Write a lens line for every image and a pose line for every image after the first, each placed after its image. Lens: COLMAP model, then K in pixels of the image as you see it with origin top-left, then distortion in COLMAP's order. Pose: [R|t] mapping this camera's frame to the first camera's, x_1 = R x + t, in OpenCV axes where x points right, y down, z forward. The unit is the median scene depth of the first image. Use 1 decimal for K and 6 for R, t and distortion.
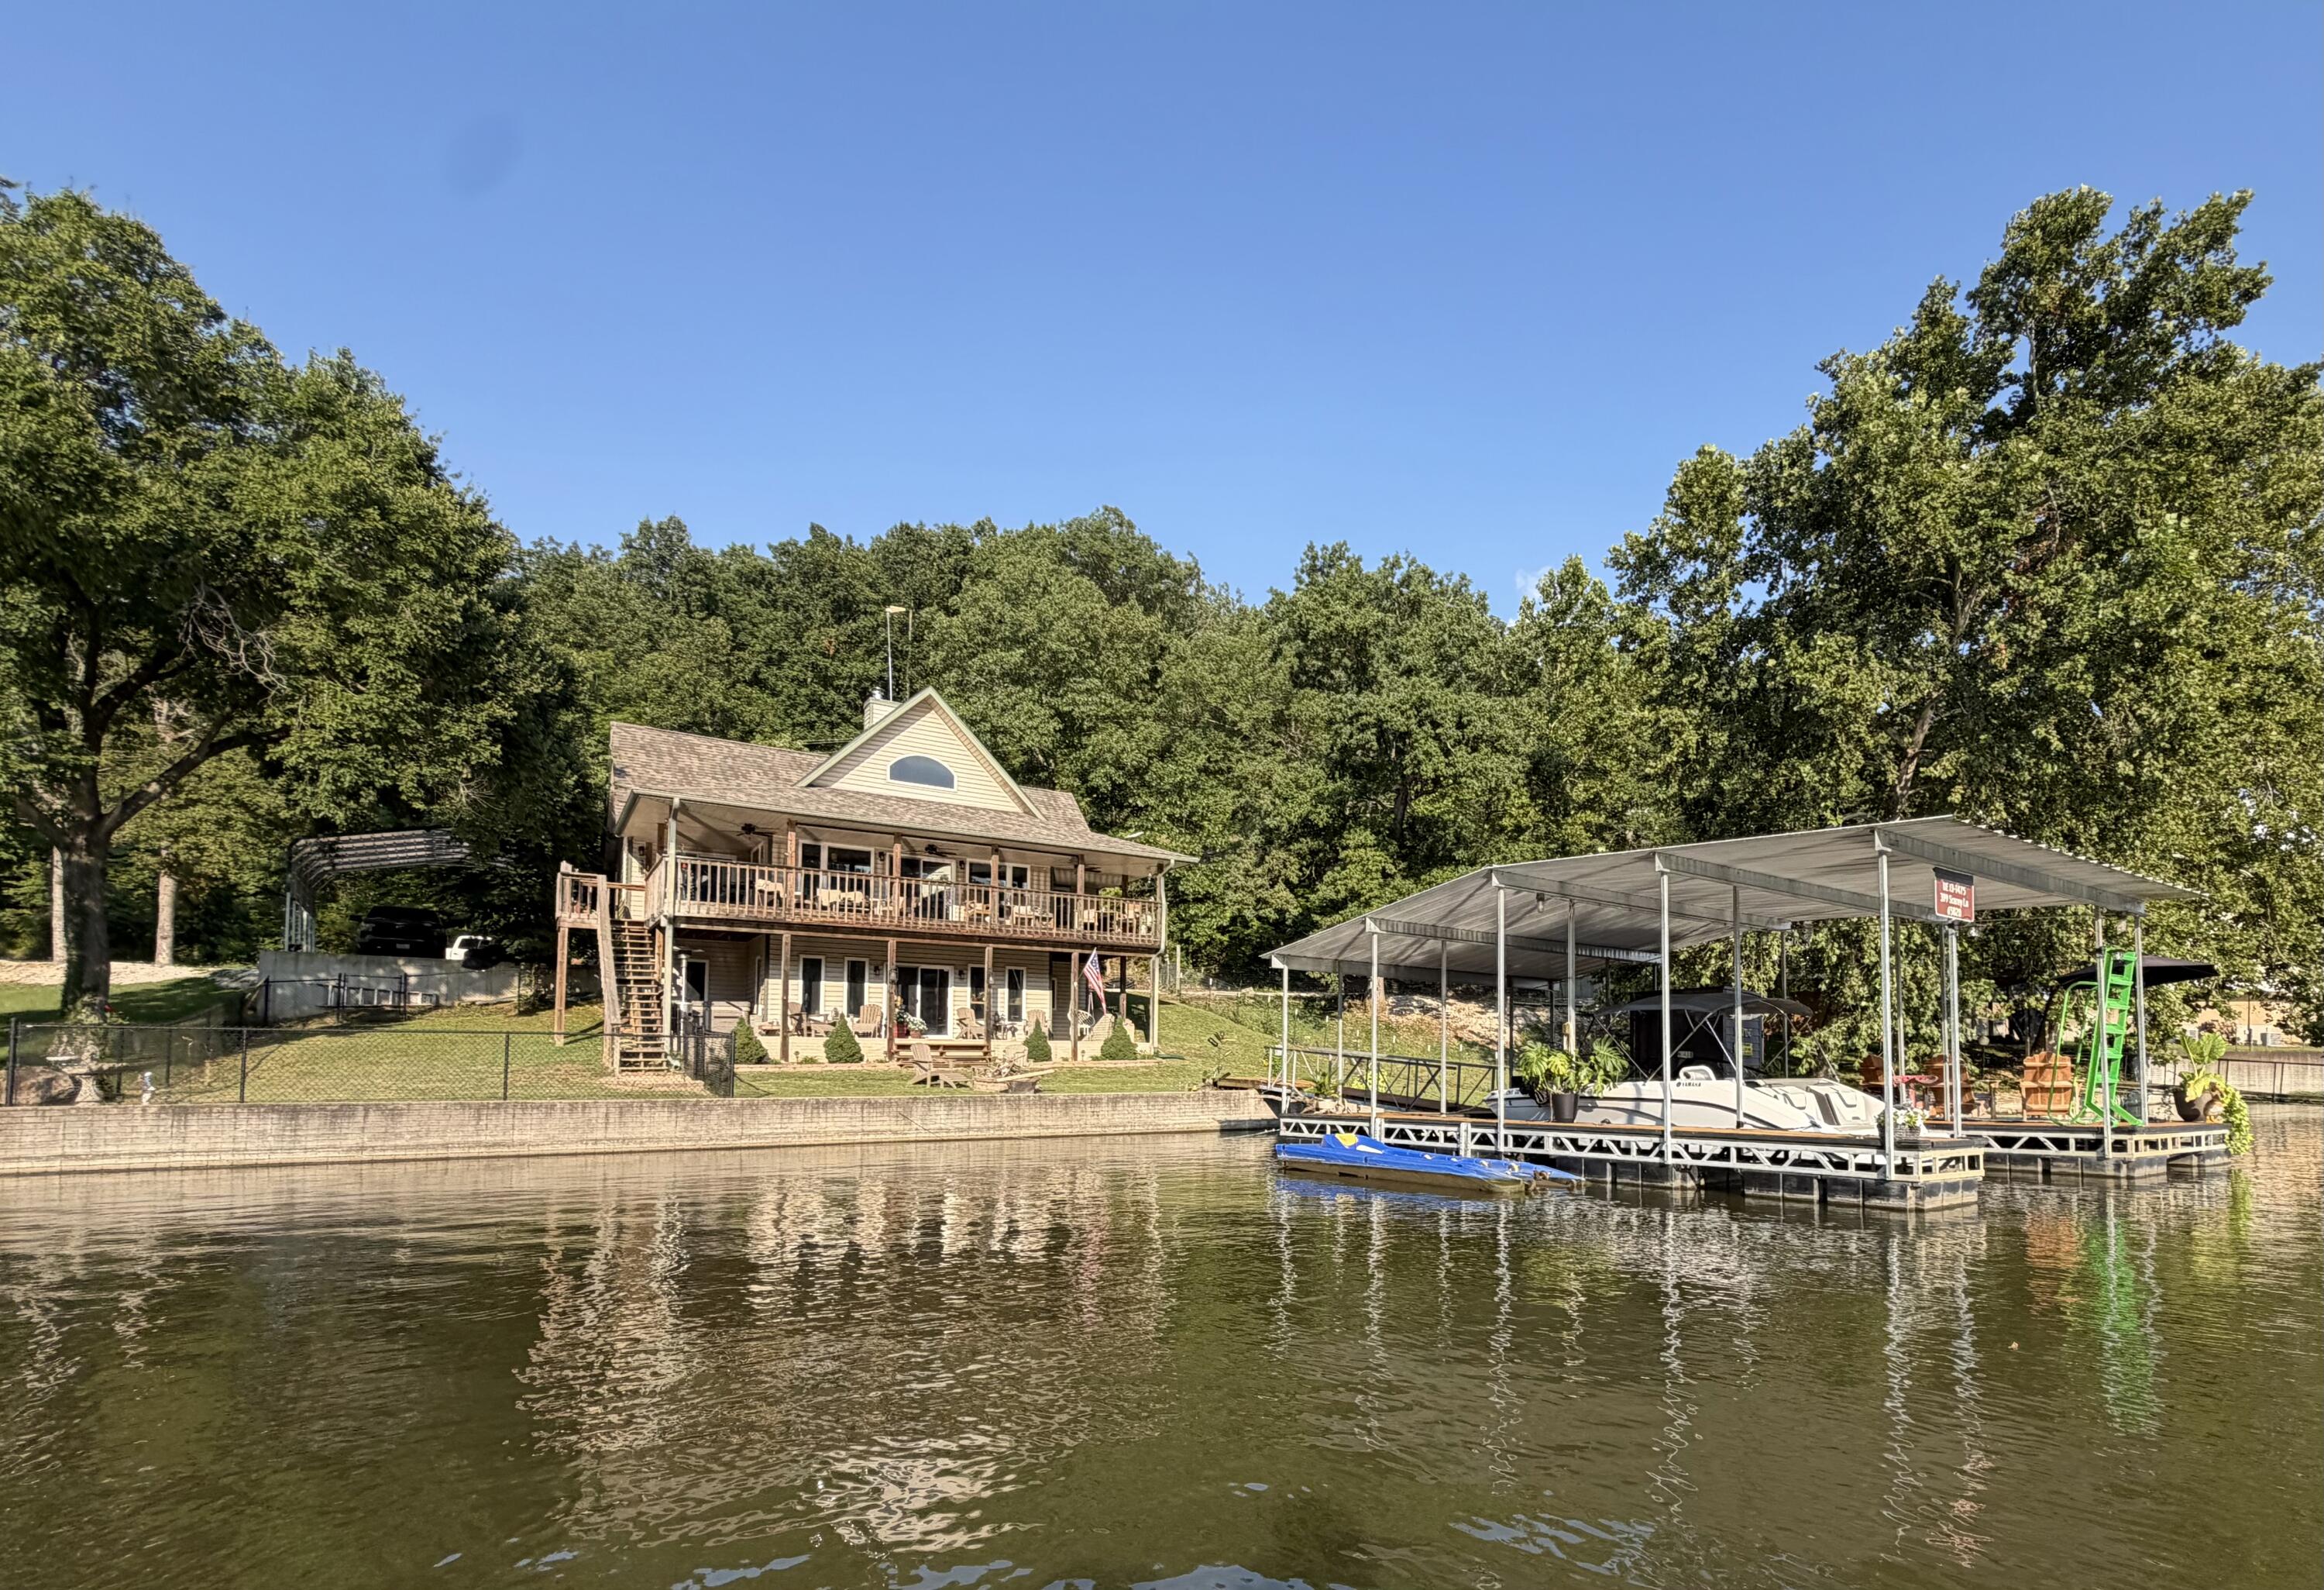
lens RADIAL K [[1133.8, 0, 1377.7], [0, 1133.8, 1019.3], [0, 0, 1]] dist [-0.002703, 0.000416]
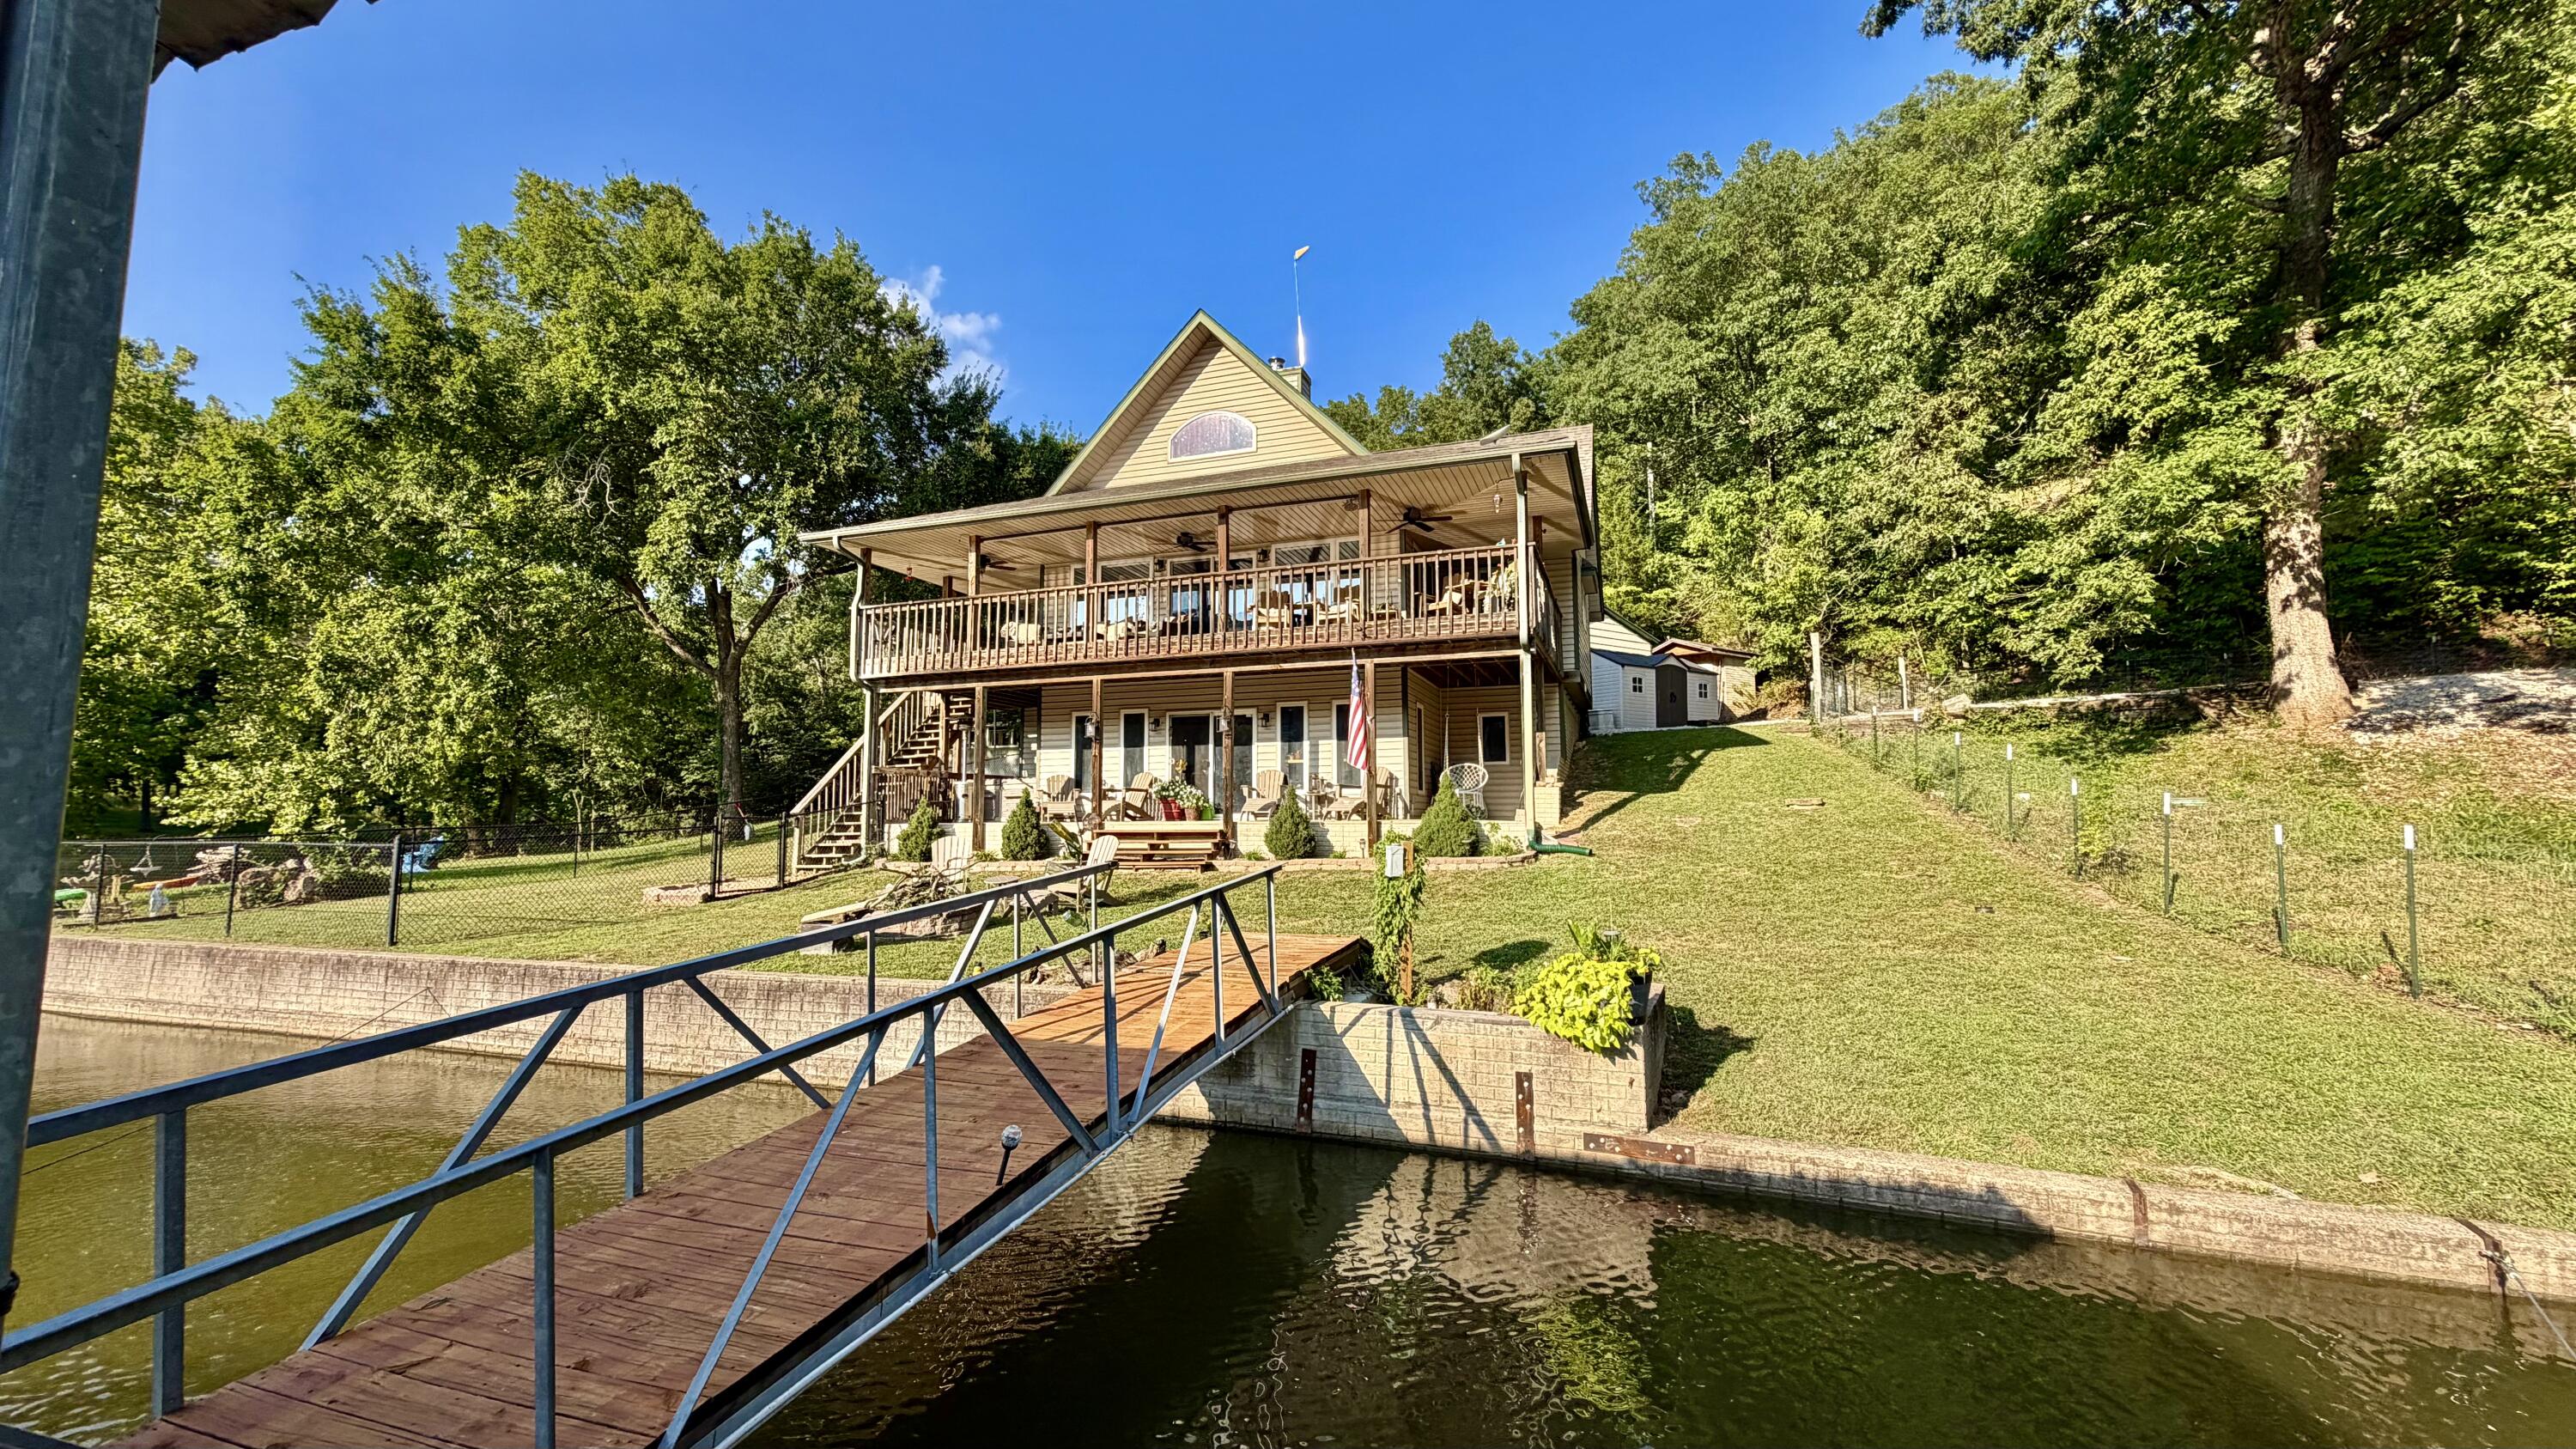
lens RADIAL K [[1029.9, 0, 1278.0], [0, 1029.9, 720.8], [0, 0, 1]] dist [0.000860, 0.000113]
pose [[0.544607, -0.085647, -0.834307, 0.144735], [0.041445, 0.996305, -0.075223, 0.006462], [0.837667, 0.006389, 0.546144, 0.733708]]
